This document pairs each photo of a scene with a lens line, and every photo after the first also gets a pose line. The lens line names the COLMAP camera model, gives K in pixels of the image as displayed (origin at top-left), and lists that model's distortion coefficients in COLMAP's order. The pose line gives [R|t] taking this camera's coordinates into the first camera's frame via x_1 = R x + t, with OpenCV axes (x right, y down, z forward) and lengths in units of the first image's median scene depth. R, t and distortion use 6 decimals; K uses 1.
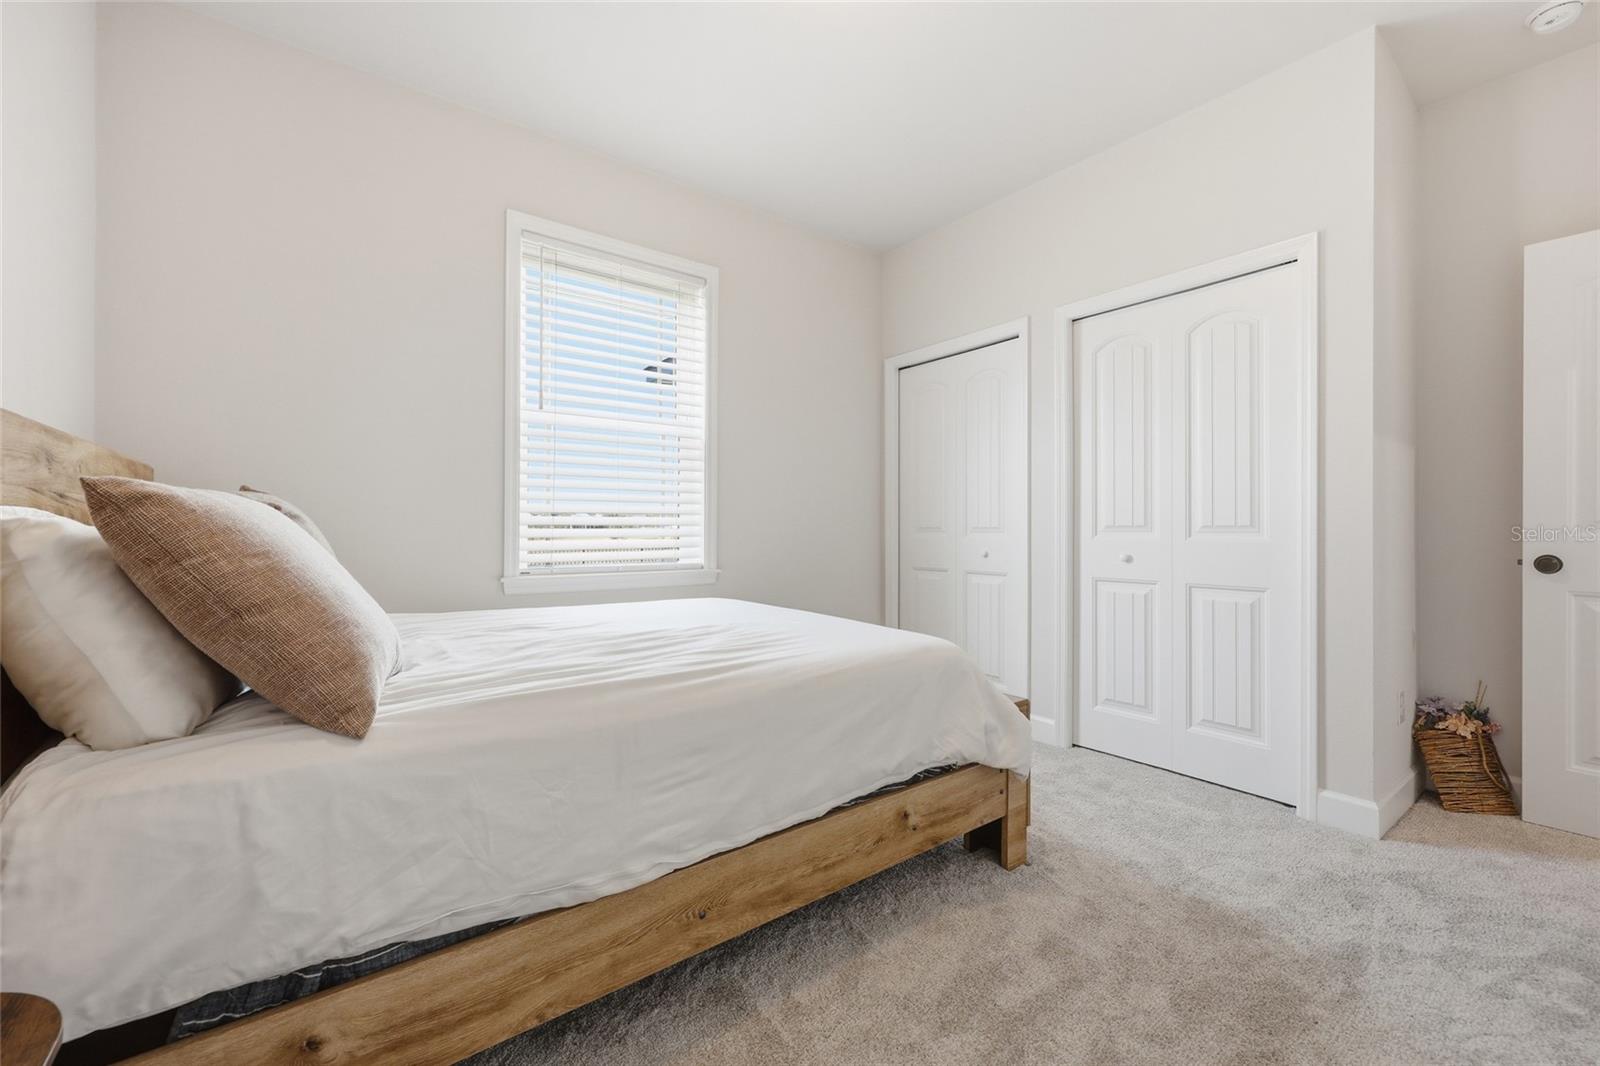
lens RADIAL K [[650.1, 0, 795.7], [0, 650.1, 528.9], [0, 0, 1]] dist [-0.000617, -0.000051]
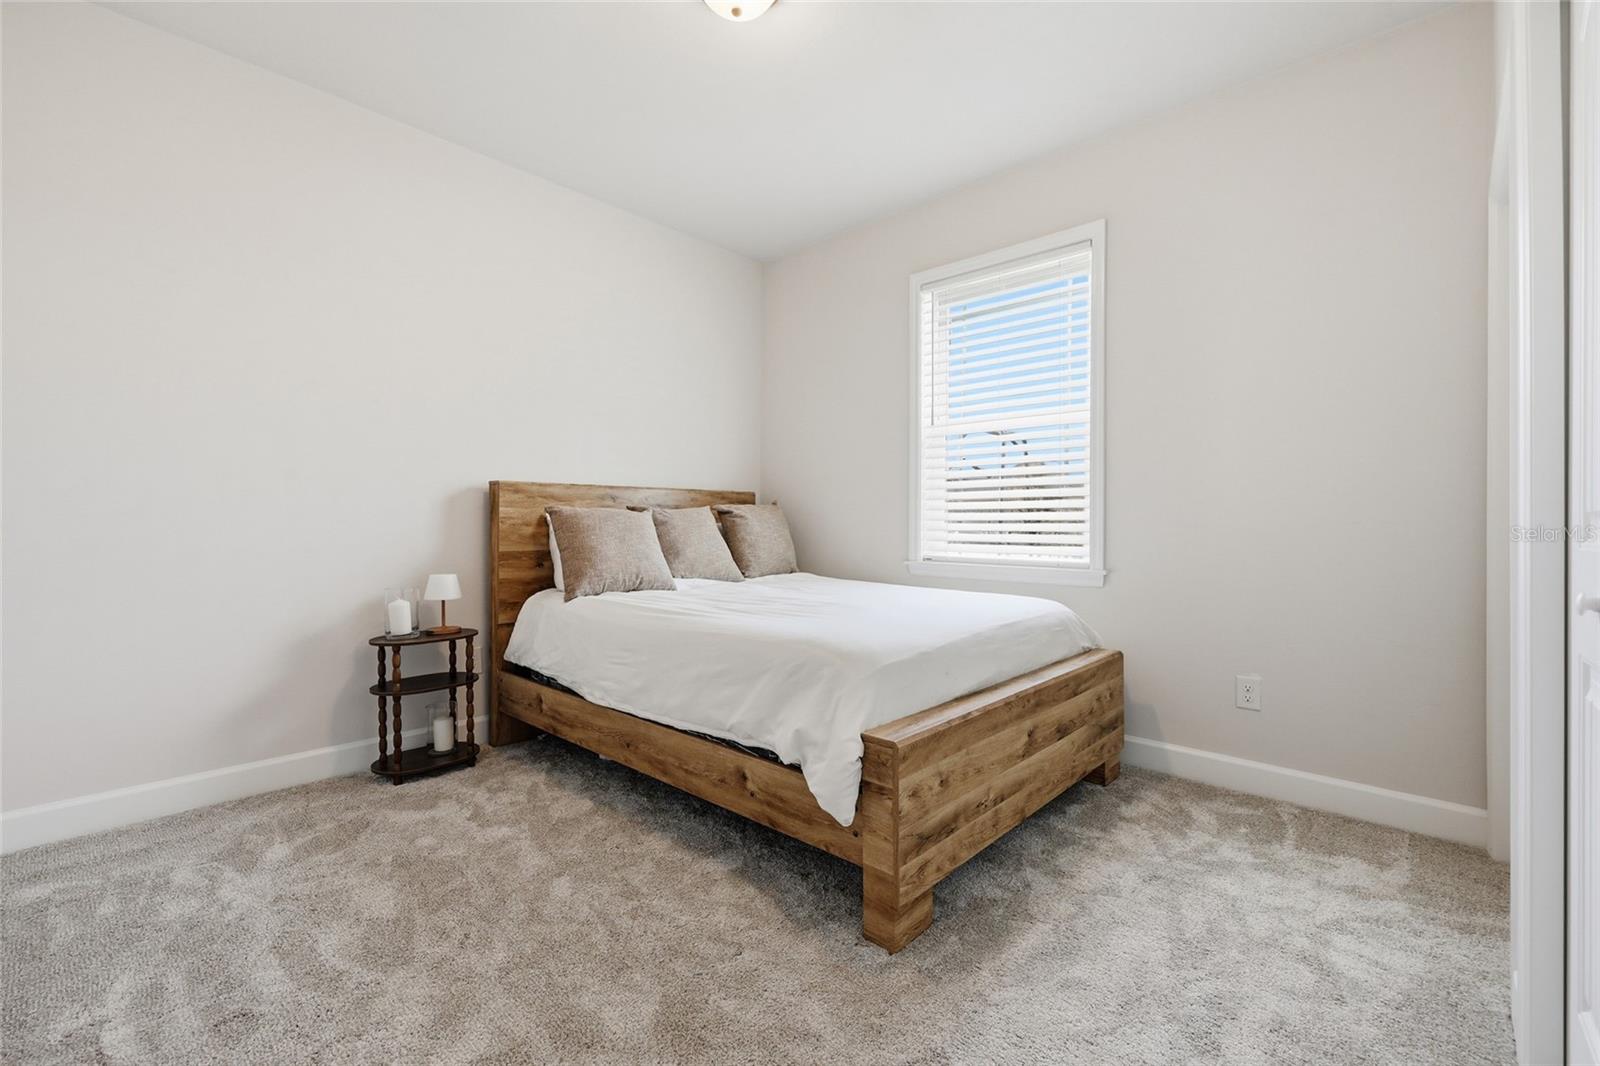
lens RADIAL K [[650.1, 0, 795.7], [0, 650.1, 528.9], [0, 0, 1]] dist [-0.000617, -0.000051]
pose [[0.185889, 0.003171, -0.982566, 1.339217], [-0.003687, 0.999990, 0.002530, 0.014300], [0.982564, 0.003153, 0.185898, 0.920325]]
